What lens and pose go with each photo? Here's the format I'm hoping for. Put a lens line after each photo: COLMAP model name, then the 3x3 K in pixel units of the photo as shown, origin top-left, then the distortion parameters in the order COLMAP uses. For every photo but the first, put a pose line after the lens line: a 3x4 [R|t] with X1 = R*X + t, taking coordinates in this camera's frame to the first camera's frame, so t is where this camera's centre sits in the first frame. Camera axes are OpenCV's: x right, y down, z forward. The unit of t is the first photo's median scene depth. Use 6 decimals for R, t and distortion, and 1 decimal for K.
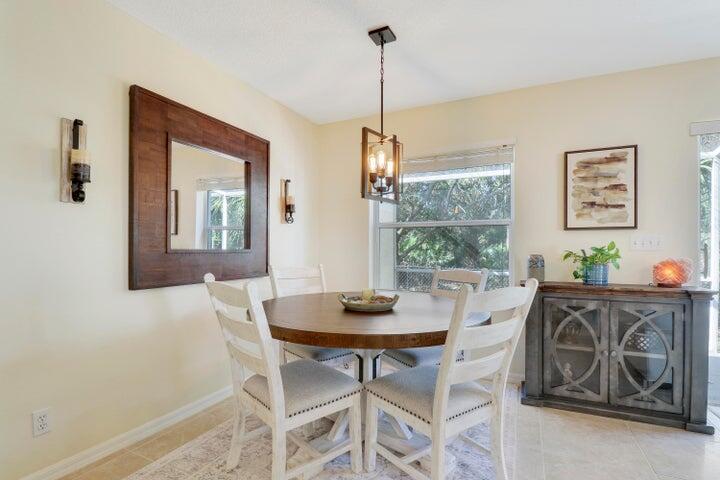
lens RADIAL K [[346.9, 0, 357.6], [0, 346.9, 237.0], [0, 0, 1]] dist [0.001781, -0.011066]
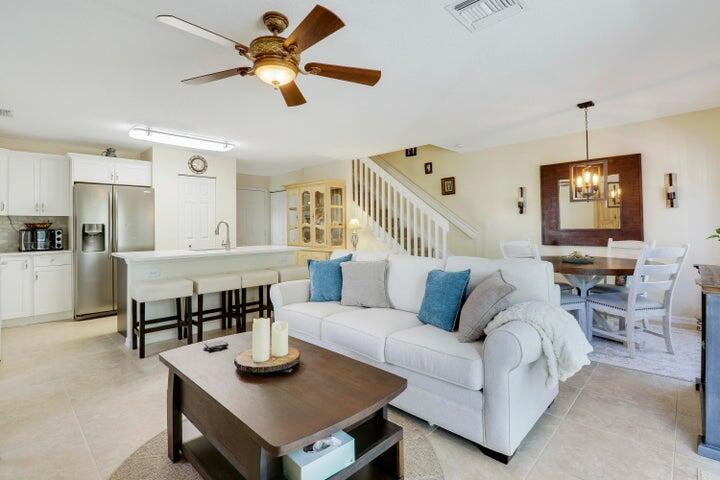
lens RADIAL K [[353.7, 0, 358.0], [0, 353.7, 213.2], [0, 0, 1]] dist [0.002169, -0.012502]
pose [[-0.331317, -0.037187, -0.942786, 1.724268], [0.038266, 0.997871, -0.052807, 0.002675], [0.942743, -0.053572, -0.329189, 0.422714]]
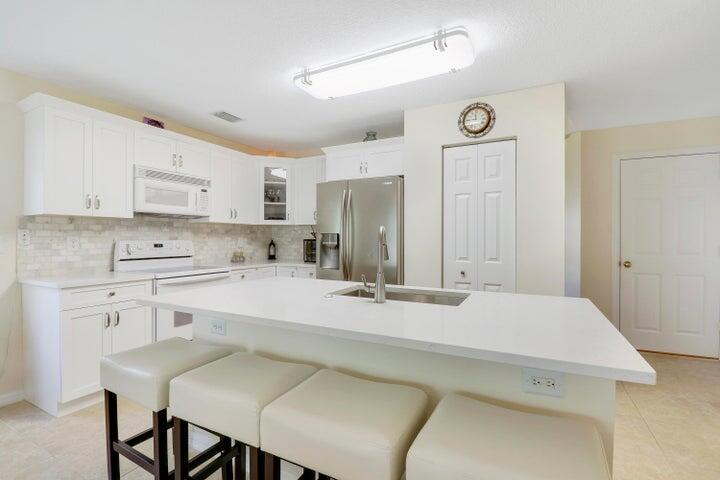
lens RADIAL K [[338.3, 0, 358.3], [0, 338.3, 236.3], [0, 0, 1]] dist [0.000024, -0.011374]
pose [[-0.999431, -0.005100, 0.033343, 0.283019], [-0.006188, 0.999449, -0.032598, -0.036124], [-0.033158, -0.032786, -0.998912, -0.139746]]
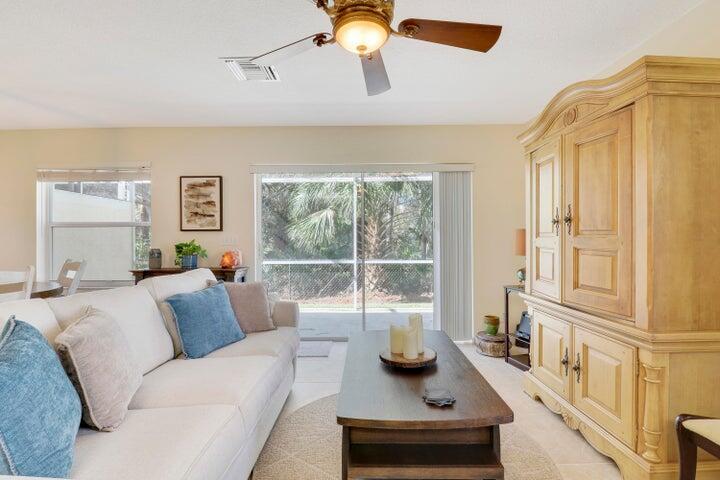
lens RADIAL K [[338.3, 0, 358.3], [0, 338.3, 236.3], [0, 0, 1]] dist [0.000024, -0.011374]
pose [[0.905632, -0.001459, 0.424063, 0.721648], [-0.005304, 0.999877, 0.014768, -0.025656], [-0.424032, -0.015624, 0.905512, -0.605386]]
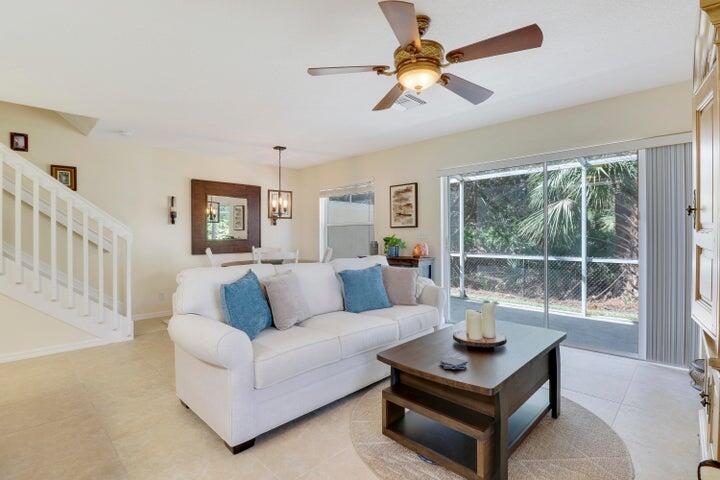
lens RADIAL K [[342.2, 0, 355.8], [0, 342.2, 242.3], [0, 0, 1]] dist [0.003095, -0.016984]
pose [[0.943012, 0.001733, -0.332755, 1.114263], [0.015137, 0.998728, 0.048098, -0.037266], [0.332415, -0.050393, 0.941786, -0.865447]]
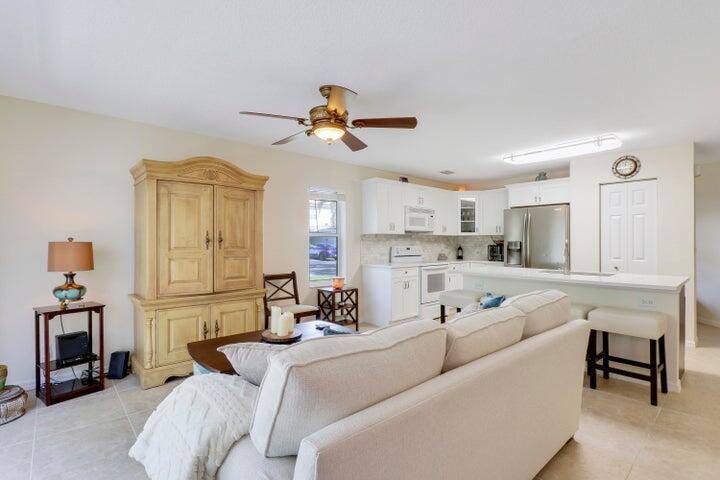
lens RADIAL K [[342.2, 0, 355.8], [0, 342.2, 242.3], [0, 0, 1]] dist [0.003095, -0.016984]
pose [[-0.918729, -0.002773, 0.394880, 0.508050], [-0.013786, 0.999591, -0.025055, -0.019812], [-0.394649, -0.028462, -0.918391, 0.859534]]
